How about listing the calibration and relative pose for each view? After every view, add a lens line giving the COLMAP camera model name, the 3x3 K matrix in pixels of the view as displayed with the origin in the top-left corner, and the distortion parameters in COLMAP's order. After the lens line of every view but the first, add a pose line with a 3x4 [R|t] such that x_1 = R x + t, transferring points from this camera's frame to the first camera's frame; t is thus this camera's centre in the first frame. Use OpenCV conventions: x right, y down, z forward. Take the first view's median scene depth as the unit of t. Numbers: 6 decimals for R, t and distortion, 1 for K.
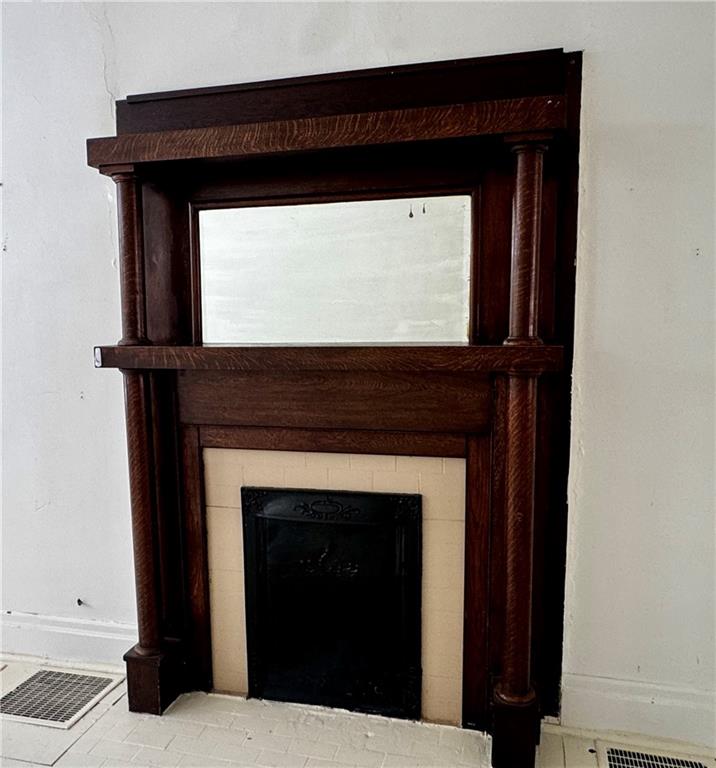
lens RADIAL K [[638.5, 0, 334.0], [0, 638.5, 409.6], [0, 0, 1]] dist [-0.005493, 0.002689]
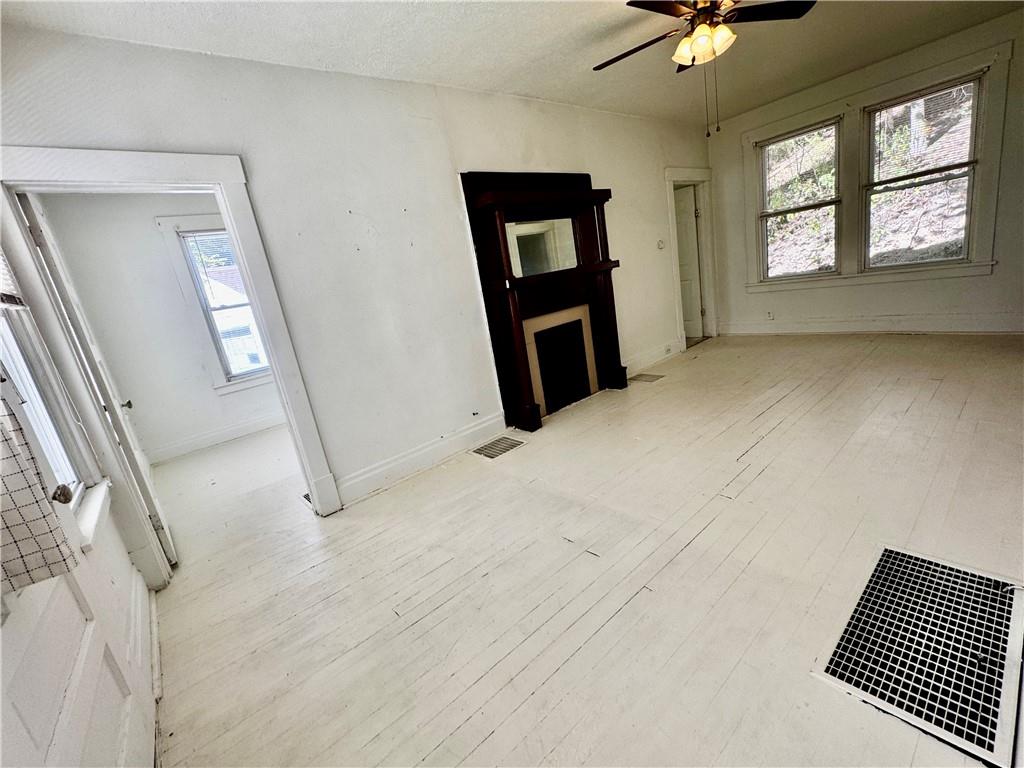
lens RADIAL K [[435.2, 0, 516.6], [0, 435.2, 384.2], [0, 0, 1]] dist [-0.002673, -0.000668]
pose [[0.565654, -0.282004, 0.774925, -1.660633], [0.253567, 0.953663, 0.161958, 0.016901], [-0.784690, 0.104883, 0.610951, 0.016280]]
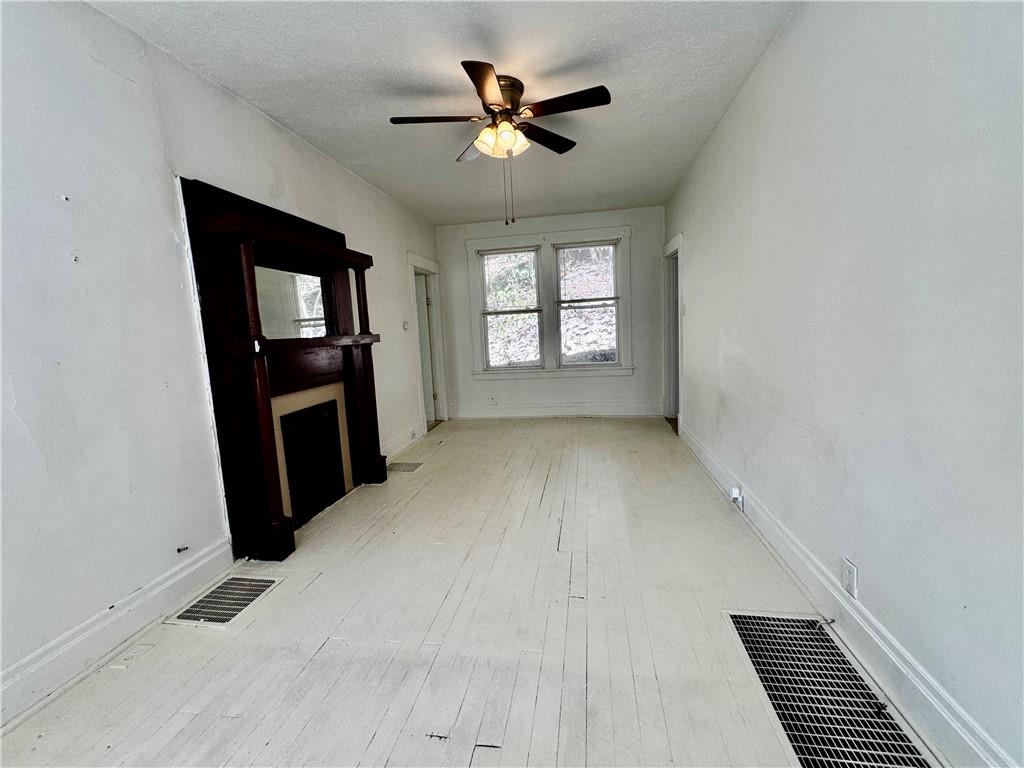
lens RADIAL K [[435.2, 0, 508.6], [0, 435.2, 385.3], [0, 0, 1]] dist [-0.002673, -0.000668]
pose [[-0.078825, -0.117058, 0.989992, -1.497189], [0.163772, 0.978069, 0.128688, -0.022429], [-0.983344, 0.172277, -0.057925, 0.427823]]
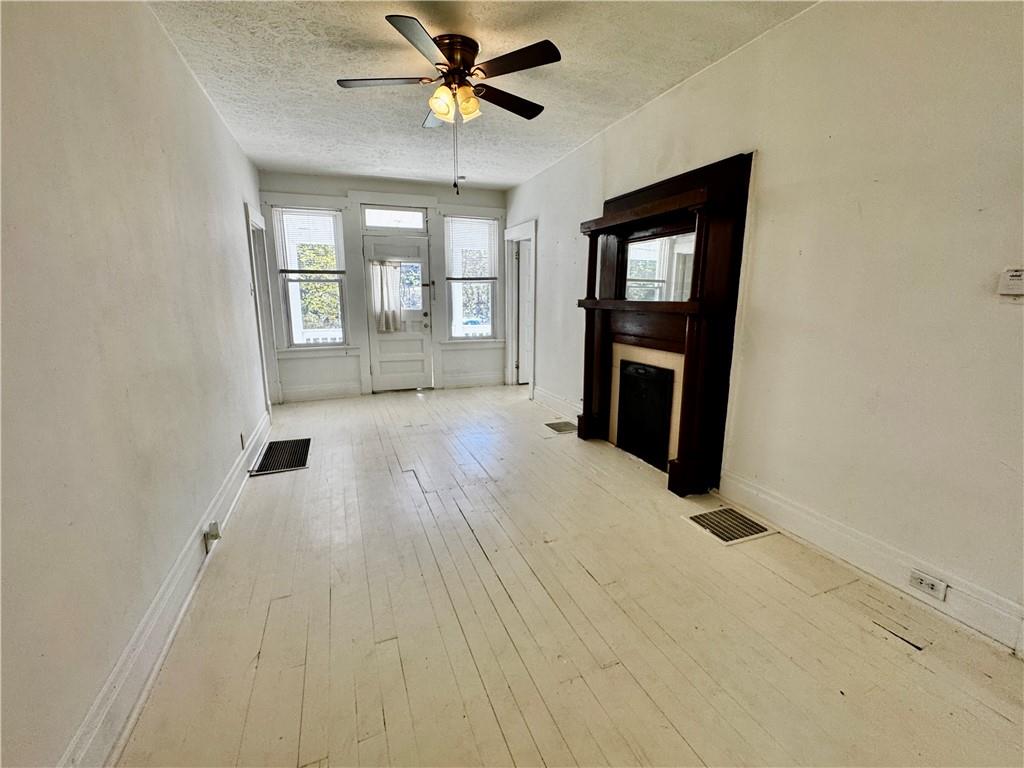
lens RADIAL K [[435.2, 0, 508.0], [0, 435.2, 384.4], [0, 0, 1]] dist [-0.002673, -0.000668]
pose [[0.582465, 0.173031, -0.794226, 0.983389], [-0.106297, 0.984904, 0.136617, 0.037336], [0.805875, 0.004849, 0.592065, -0.345940]]
